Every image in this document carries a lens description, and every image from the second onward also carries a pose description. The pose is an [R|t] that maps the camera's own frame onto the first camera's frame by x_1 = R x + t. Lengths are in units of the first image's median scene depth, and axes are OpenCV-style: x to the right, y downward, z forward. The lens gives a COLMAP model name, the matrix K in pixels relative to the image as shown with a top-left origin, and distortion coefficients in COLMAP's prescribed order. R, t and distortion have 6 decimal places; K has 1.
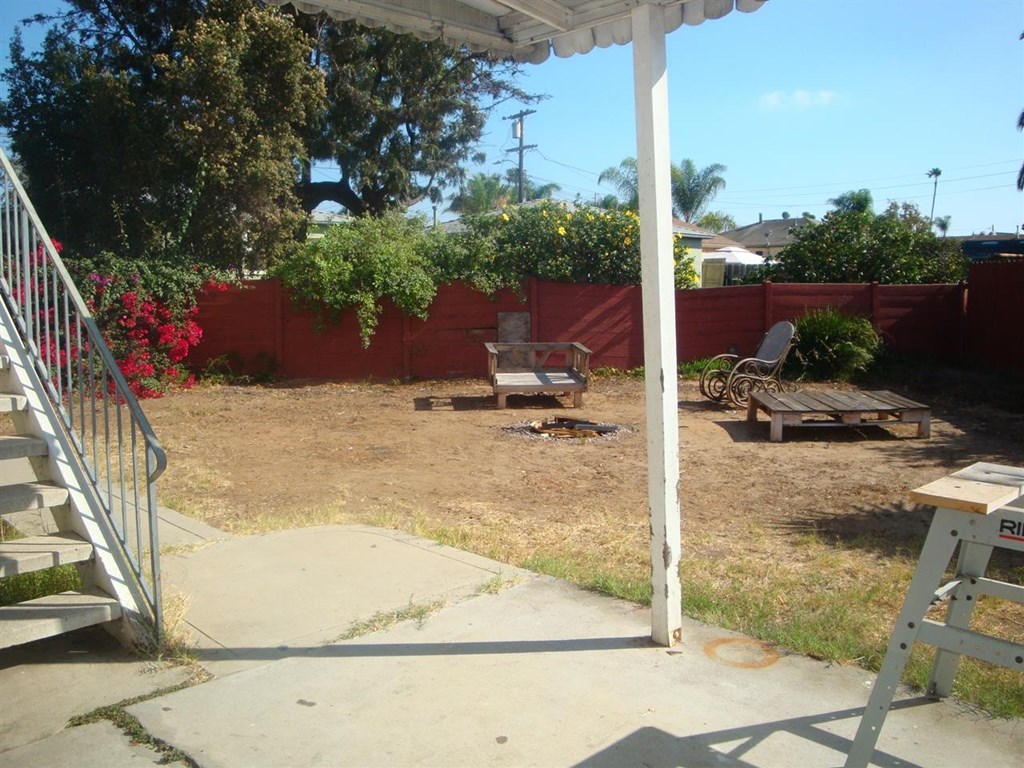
lens RADIAL K [[864.2, 0, 515.8], [0, 864.2, 387.7], [0, 0, 1]] dist [-0.167023, 0.161901]
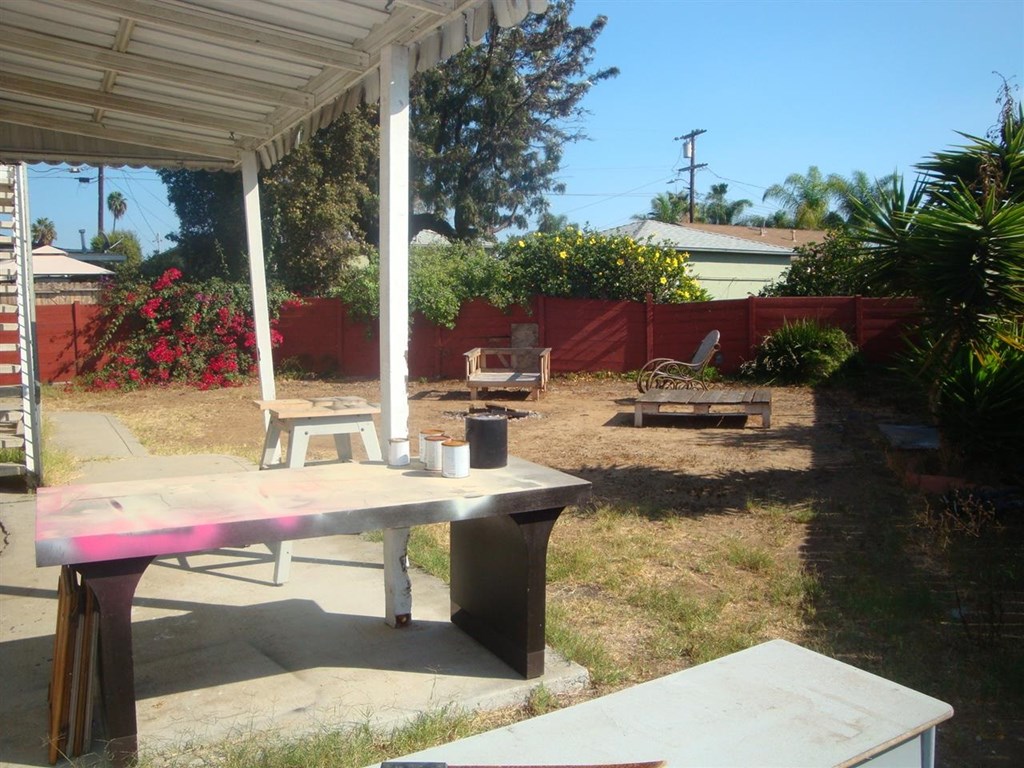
lens RADIAL K [[864.2, 0, 515.8], [0, 864.2, 387.7], [0, 0, 1]] dist [-0.167023, 0.161901]
pose [[0.966271, 0.018350, -0.256871, 0.296141], [-0.023055, 0.999617, -0.015316, 0.019725], [0.256492, 0.020722, 0.966324, -0.154552]]
